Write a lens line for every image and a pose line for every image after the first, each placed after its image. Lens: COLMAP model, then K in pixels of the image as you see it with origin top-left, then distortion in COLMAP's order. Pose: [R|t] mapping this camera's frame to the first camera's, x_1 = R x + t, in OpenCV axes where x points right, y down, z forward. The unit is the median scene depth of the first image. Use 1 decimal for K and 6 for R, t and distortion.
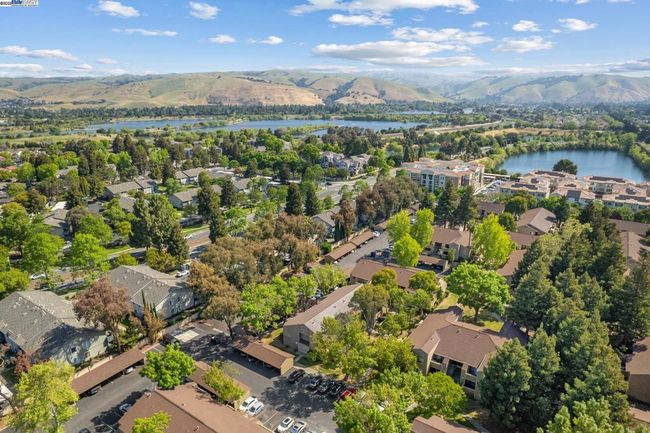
lens RADIAL K [[416.3, 0, 325.0], [0, 416.3, 216.5], [0, 0, 1]] dist [-0.007368, -0.001382]
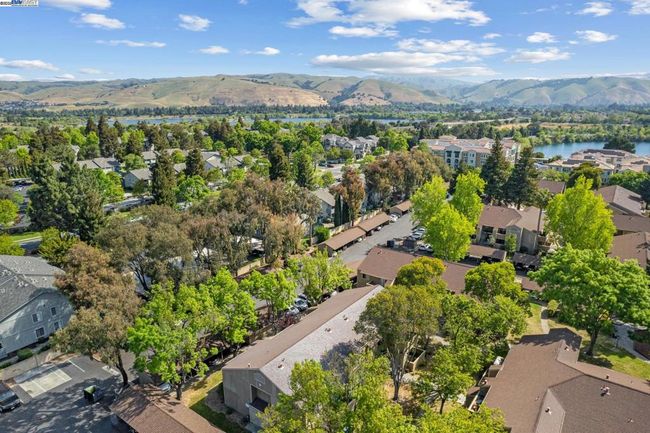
lens RADIAL K [[416.3, 0, 325.0], [0, 416.3, 216.5], [0, 0, 1]] dist [-0.007368, -0.001382]
pose [[0.999922, 0.003287, -0.012050, 0.013539], [-0.003431, 0.999923, -0.011932, 0.044961], [0.012010, 0.011972, 0.999856, 0.259824]]
